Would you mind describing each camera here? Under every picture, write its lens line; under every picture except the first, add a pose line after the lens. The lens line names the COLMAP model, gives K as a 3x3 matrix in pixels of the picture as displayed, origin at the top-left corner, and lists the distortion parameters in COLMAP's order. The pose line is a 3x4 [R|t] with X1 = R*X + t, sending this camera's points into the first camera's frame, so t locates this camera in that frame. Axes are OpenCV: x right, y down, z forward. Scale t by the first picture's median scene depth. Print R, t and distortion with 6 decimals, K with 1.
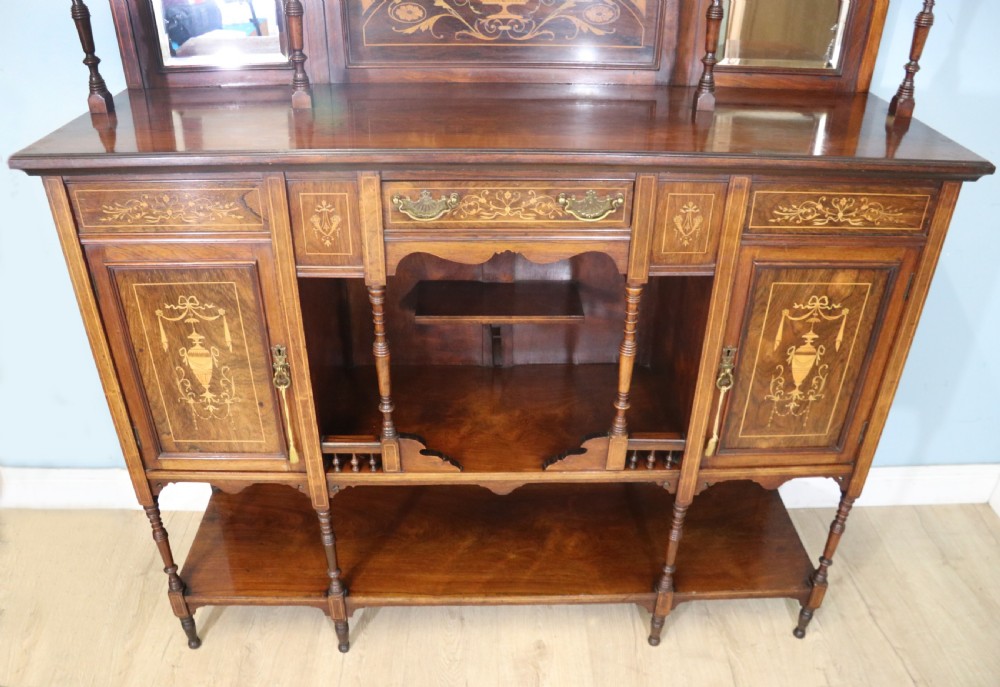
lens RADIAL K [[796.9, 0, 492.3], [0, 796.9, 360.0], [0, 0, 1]] dist [-0.181388, 0.110859]
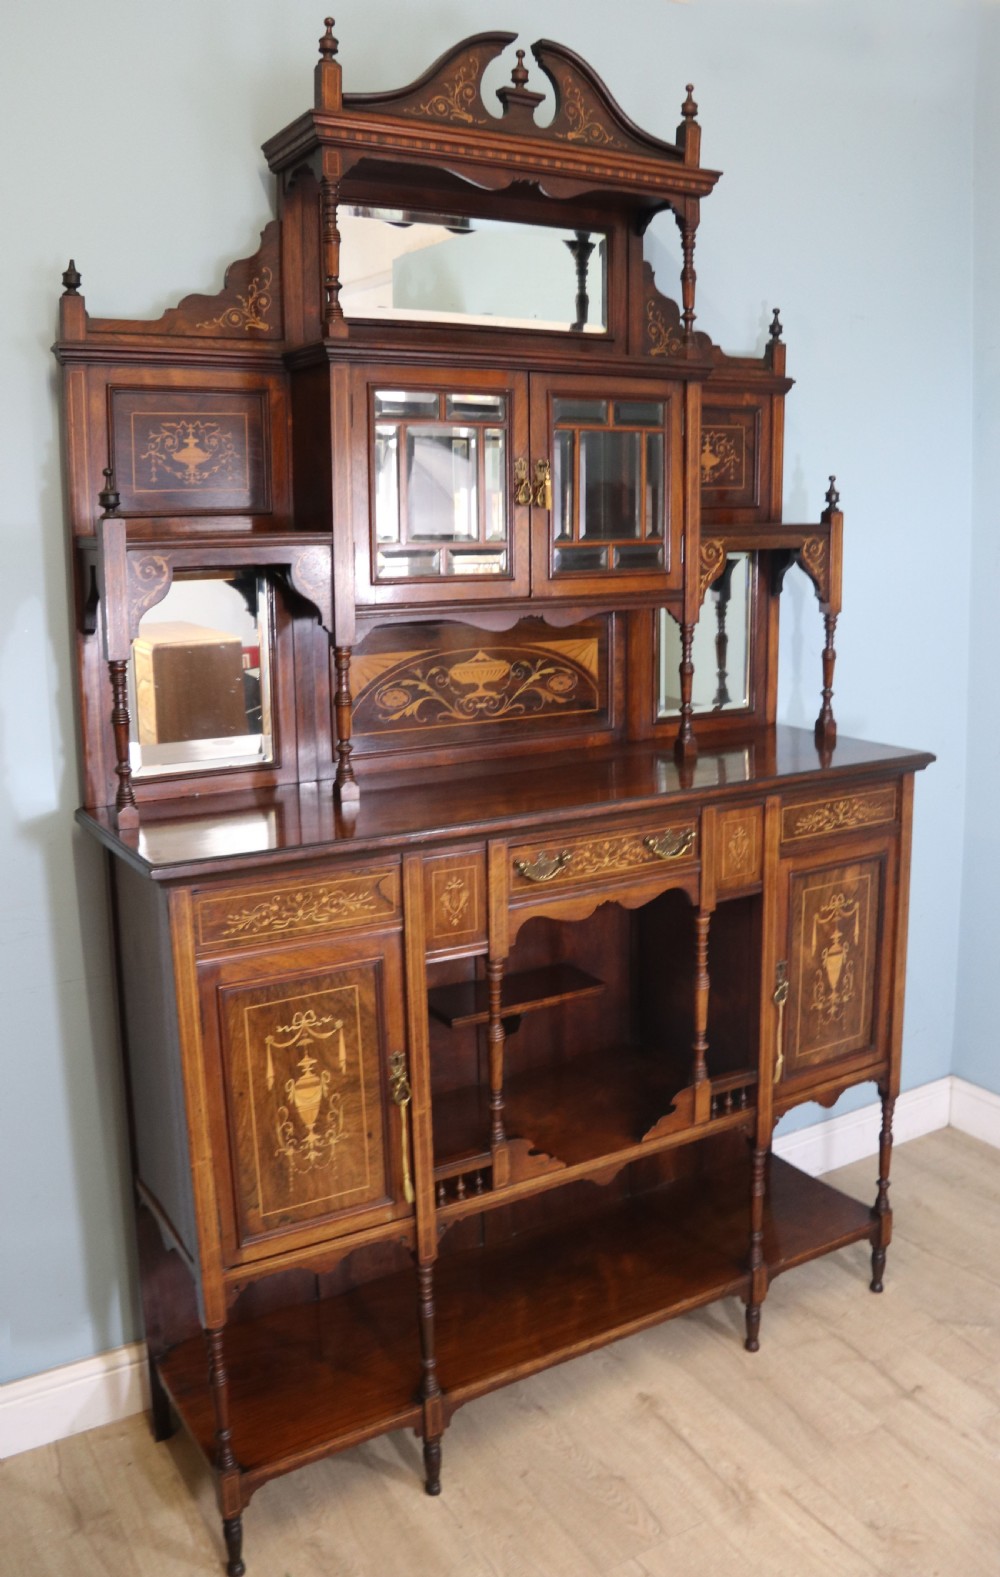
lens RADIAL K [[1317.7, 0, 490.0], [0, 1317.7, 718.6], [0, 0, 1]] dist [-0.144863, 0.039721]
pose [[0.869034, -0.096710, 0.485209, -0.878429], [0.283558, 0.901015, -0.328279, 0.159060], [-0.405433, 0.422871, 0.810435, -0.406571]]
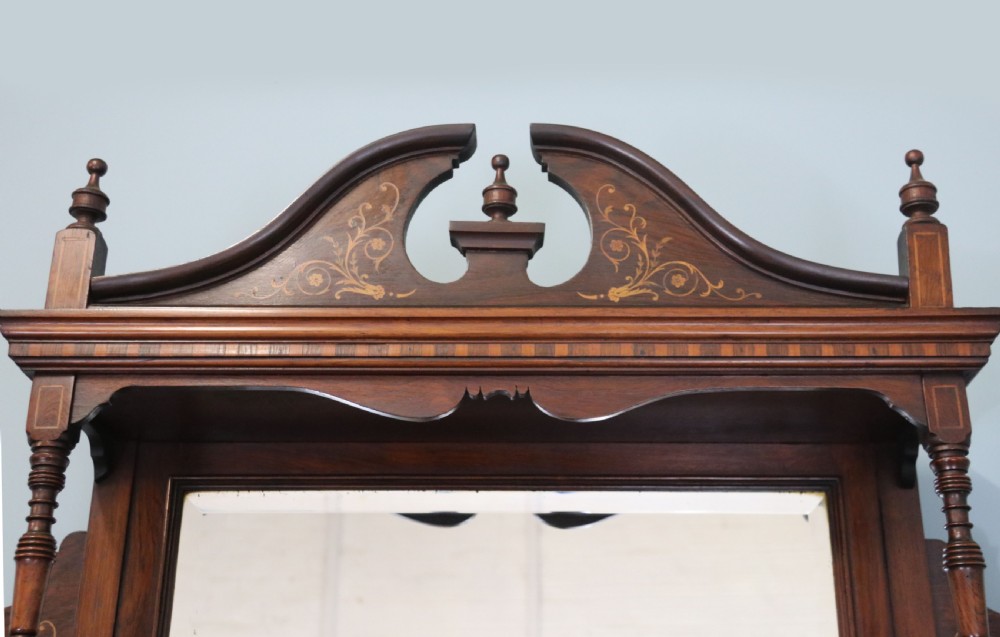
lens RADIAL K [[1400.8, 0, 504.3], [0, 1400.8, 308.6], [0, 0, 1]] dist [0.052302, 0.000000]
pose [[0.999466, -0.012582, -0.030154, 0.051608], [-0.017850, 0.562742, -0.826440, -0.314631], [0.027368, 0.826537, 0.562217, 0.095801]]
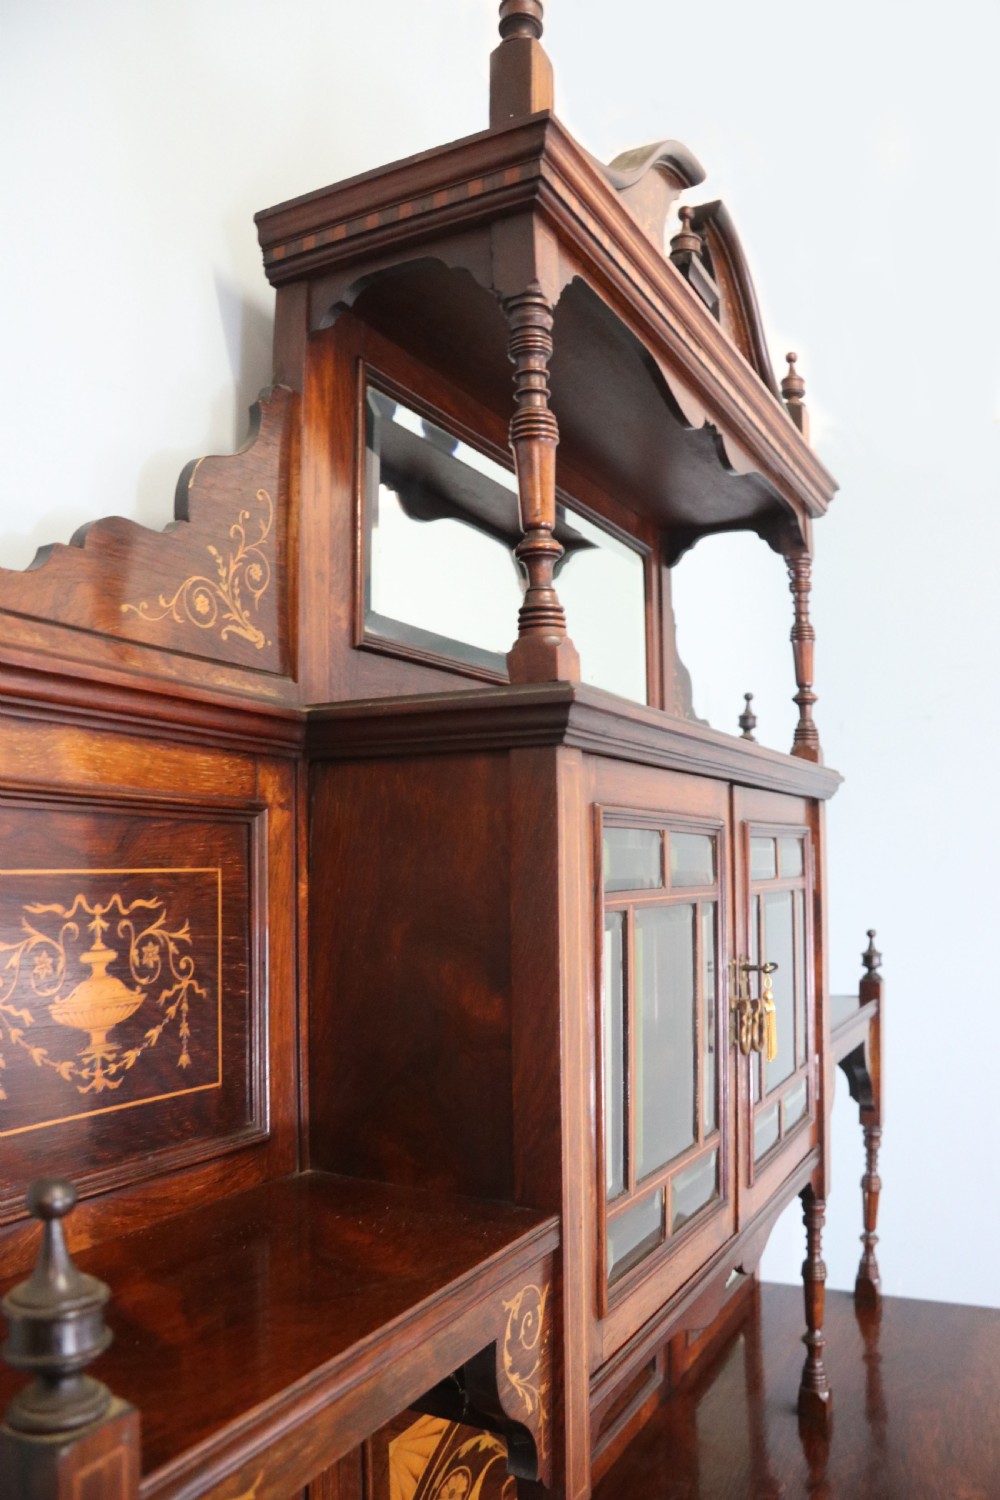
lens RADIAL K [[1166.8, 0, 503.2], [0, 1166.8, 742.6], [0, 0, 1]] dist [-0.170873, 0.069573]
pose [[0.464166, 0.076679, 0.882423, -0.713840], [0.495192, 0.803546, -0.330302, -0.622050], [-0.734394, 0.590284, 0.335008, 0.581441]]
